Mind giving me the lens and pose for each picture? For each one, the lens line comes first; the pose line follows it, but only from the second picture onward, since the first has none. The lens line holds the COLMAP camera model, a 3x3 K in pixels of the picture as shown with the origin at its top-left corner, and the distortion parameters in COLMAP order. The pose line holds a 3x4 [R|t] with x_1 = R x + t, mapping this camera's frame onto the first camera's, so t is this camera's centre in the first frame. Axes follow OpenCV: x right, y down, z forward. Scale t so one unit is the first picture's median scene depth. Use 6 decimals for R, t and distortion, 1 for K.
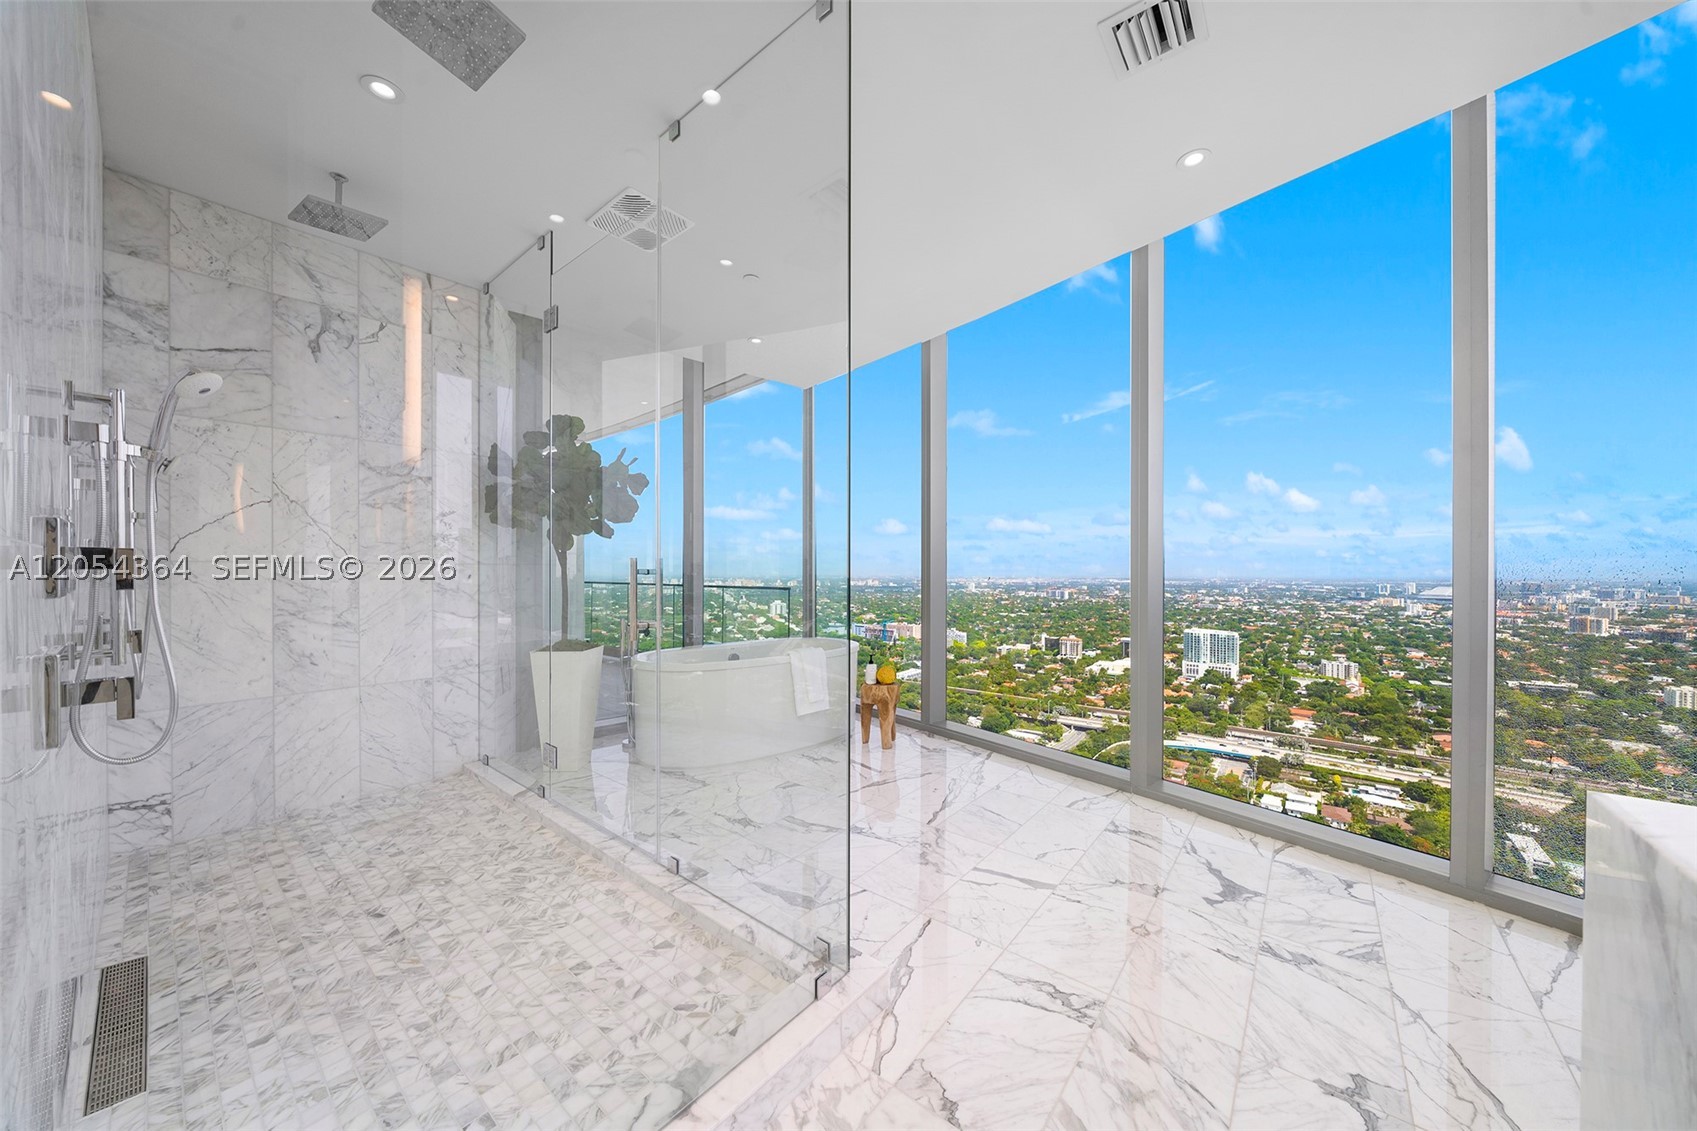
lens RADIAL K [[593.3, 0, 845.2], [0, 593.3, 559.2], [0, 0, 1]] dist [-0.000958, -0.000104]
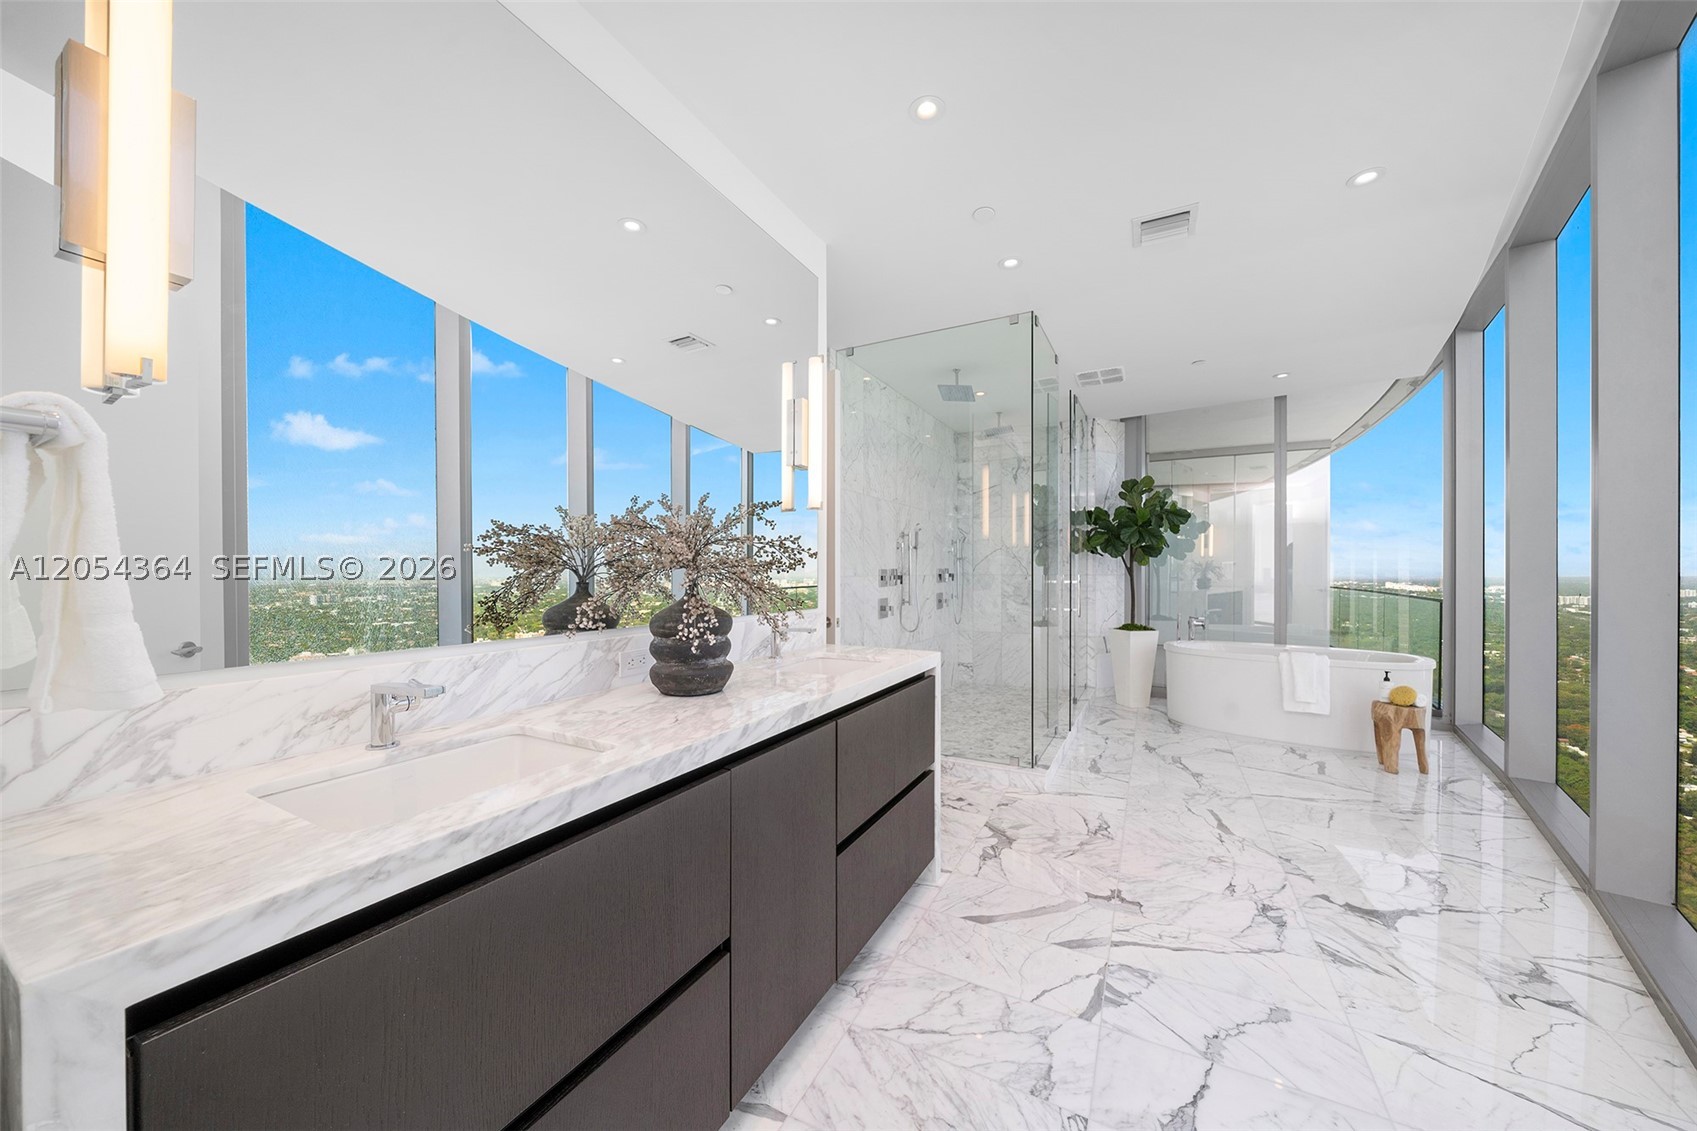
lens RADIAL K [[593.5, 0, 854.0], [0, 593.5, 562.9], [0, 0, 1]] dist [-0.000881, -0.000086]
pose [[0.200575, -0.010604, -0.979621, 1.449744], [0.013155, 0.999880, -0.008130, -0.035714], [0.979590, -0.011256, 0.200690, -0.050518]]
